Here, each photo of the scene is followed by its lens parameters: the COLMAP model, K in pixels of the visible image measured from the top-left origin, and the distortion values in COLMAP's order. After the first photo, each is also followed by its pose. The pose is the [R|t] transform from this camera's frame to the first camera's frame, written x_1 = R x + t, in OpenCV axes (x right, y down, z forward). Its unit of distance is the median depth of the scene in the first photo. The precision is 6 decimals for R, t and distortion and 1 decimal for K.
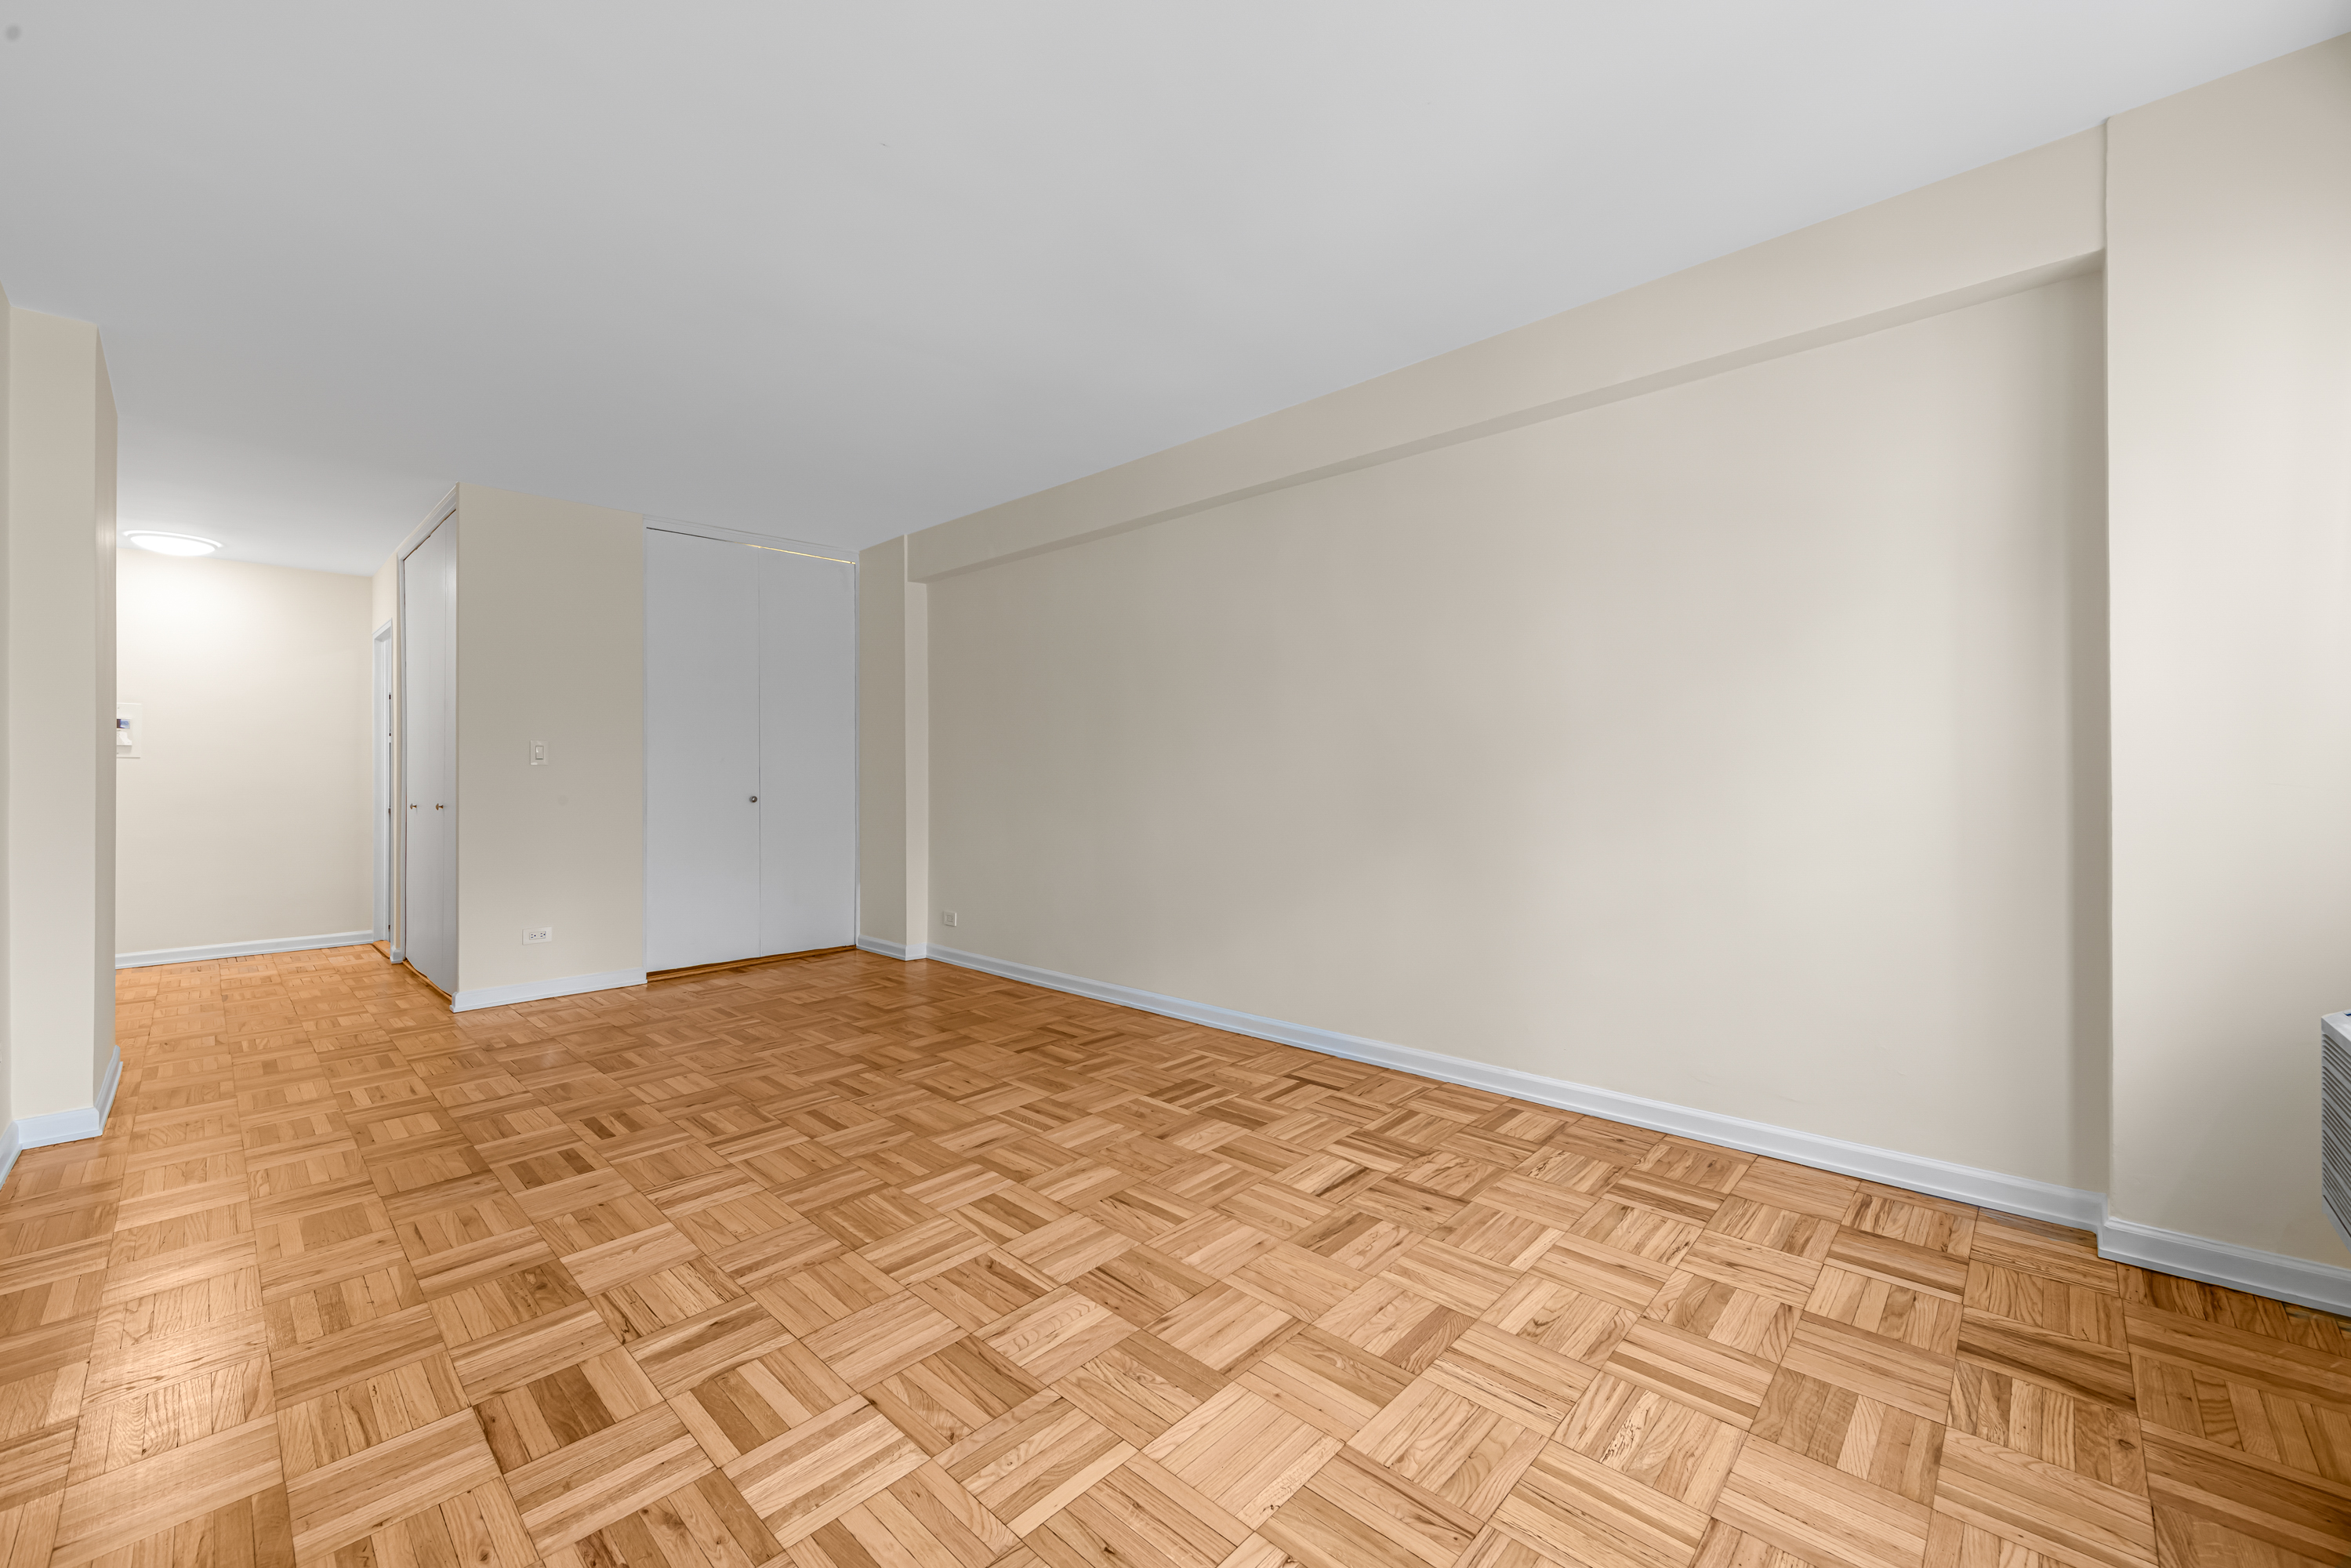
lens RADIAL K [[926.1, 0, 1167.9], [0, 926.1, 777.4], [0, 0, 1]] dist [-0.001525, -0.000486]
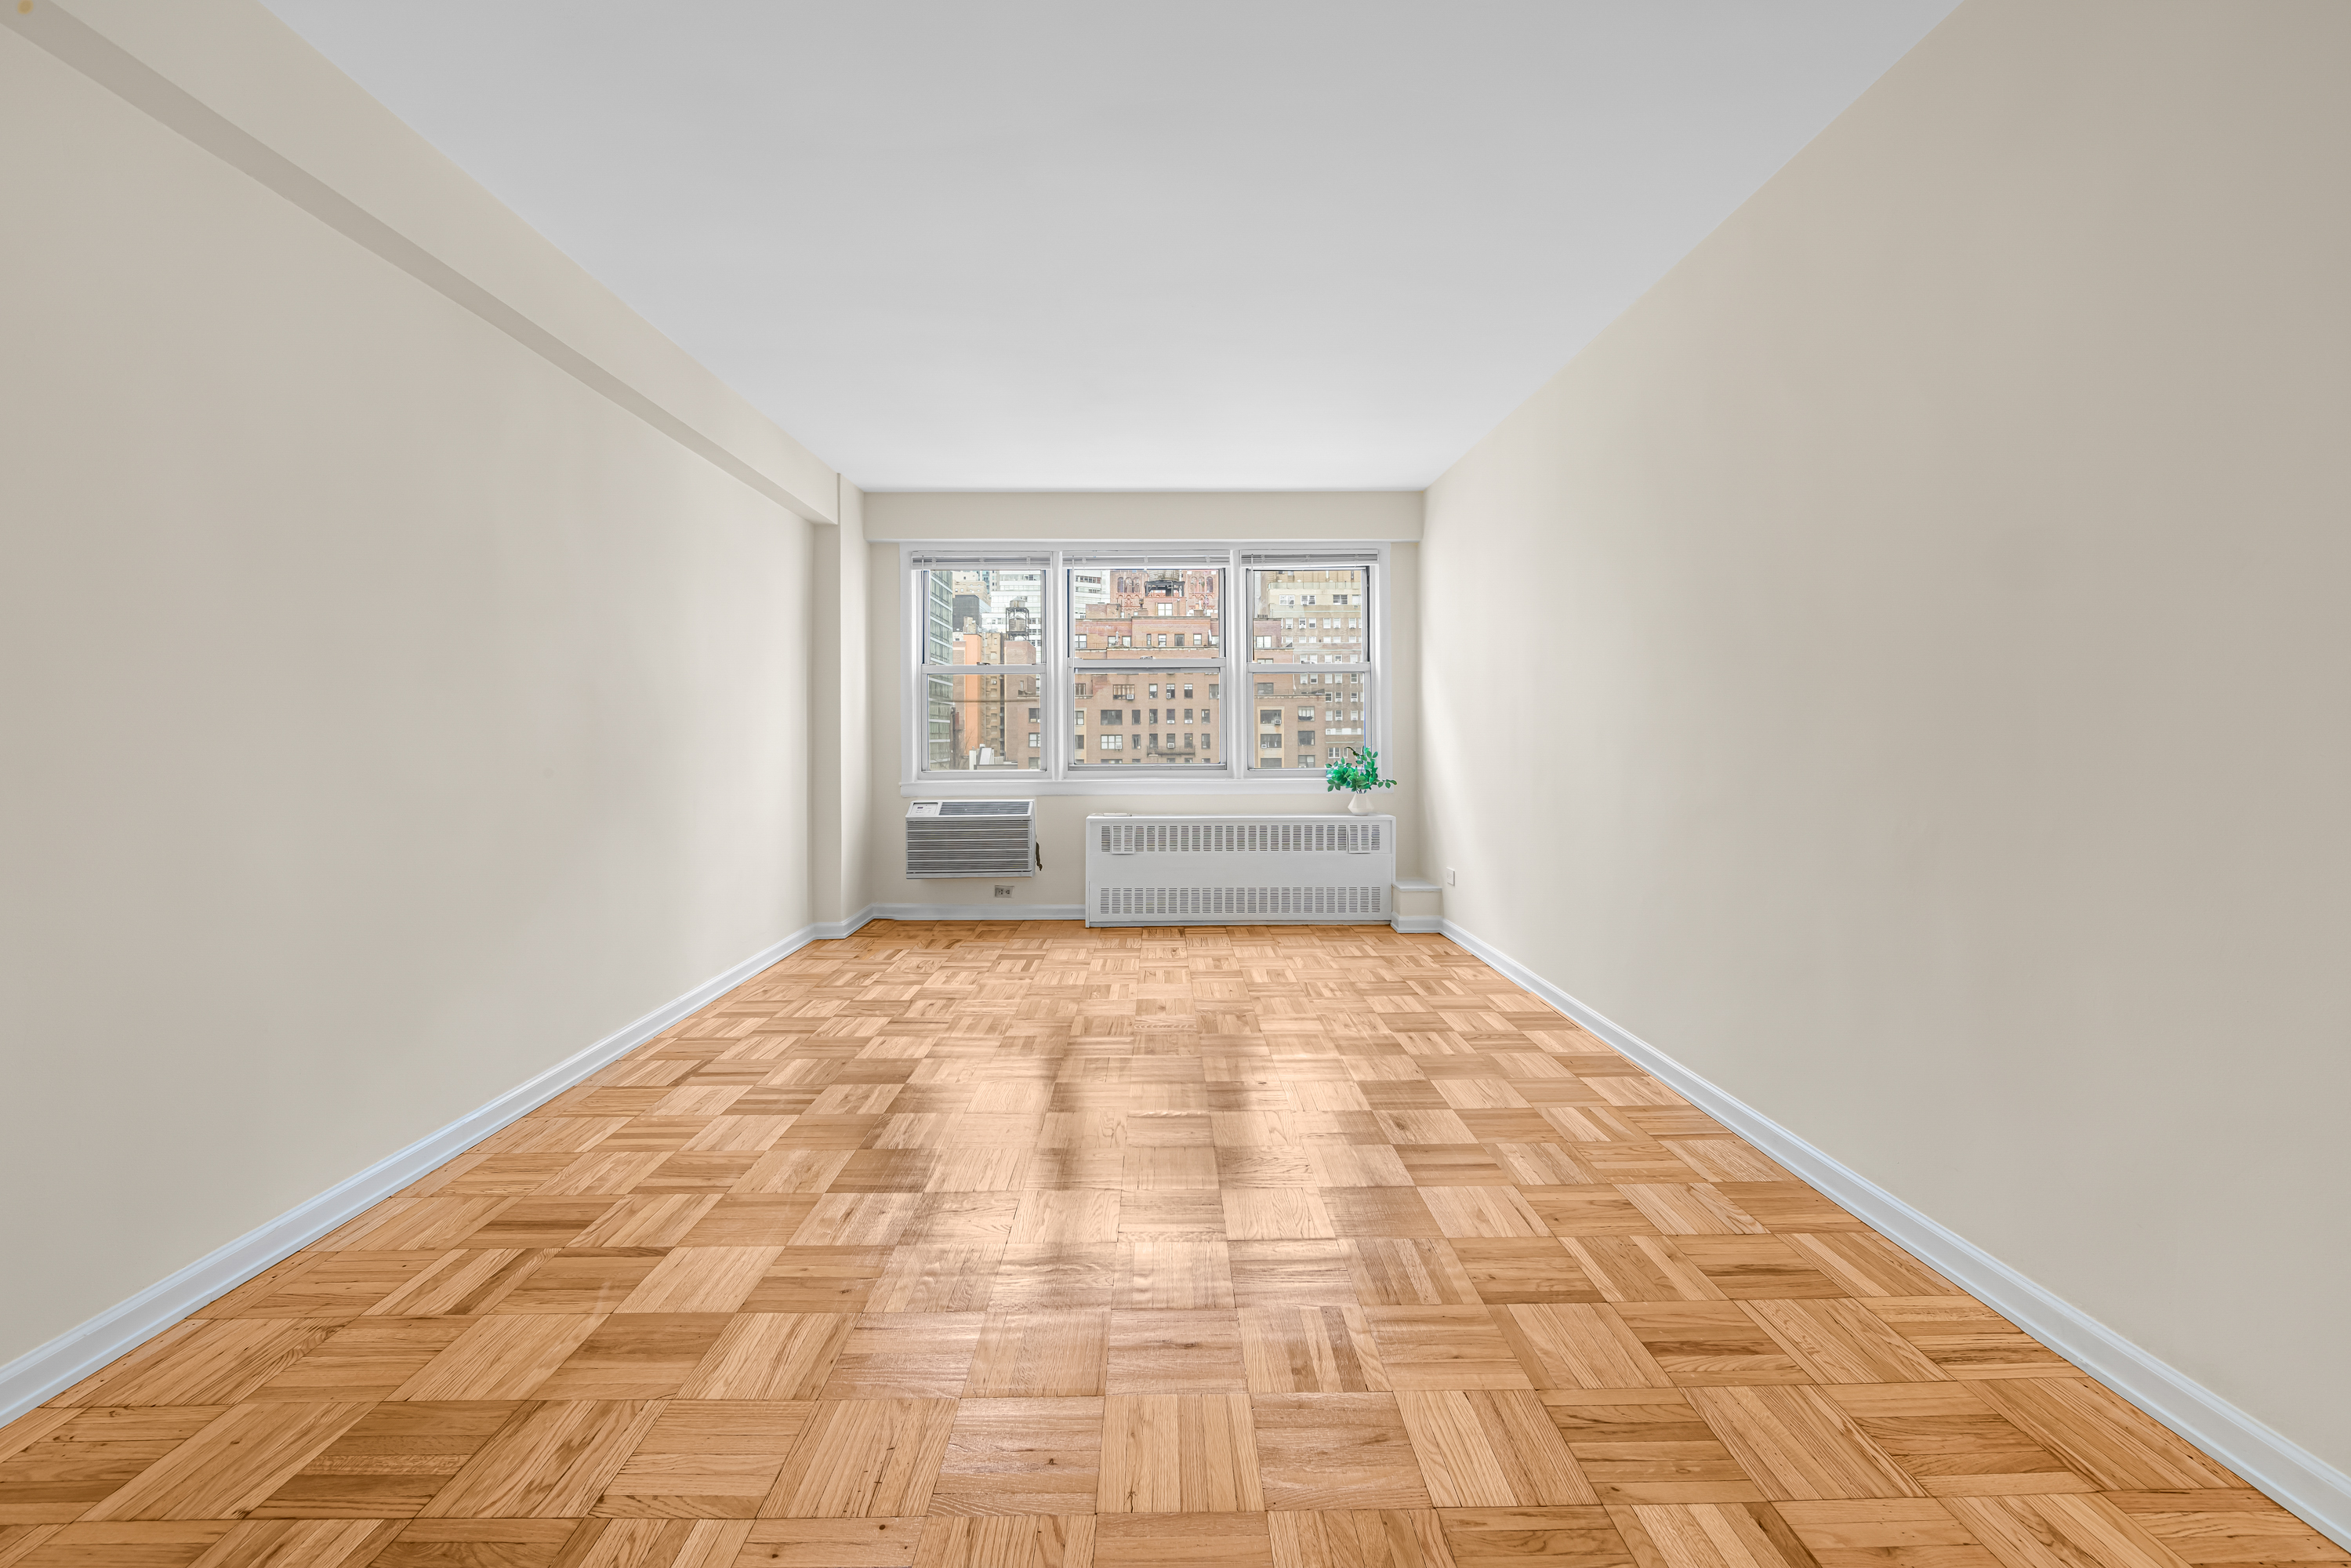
lens RADIAL K [[938.4, 0, 1173.2], [0, 938.4, 736.6], [0, 0, 1]] dist [-0.000183, -0.000078]
pose [[-0.704541, 0.012006, 0.709562, -0.810553], [0.012155, 0.999914, -0.004849, 0.003275], [-0.709559, 0.005208, -0.704626, 1.251206]]
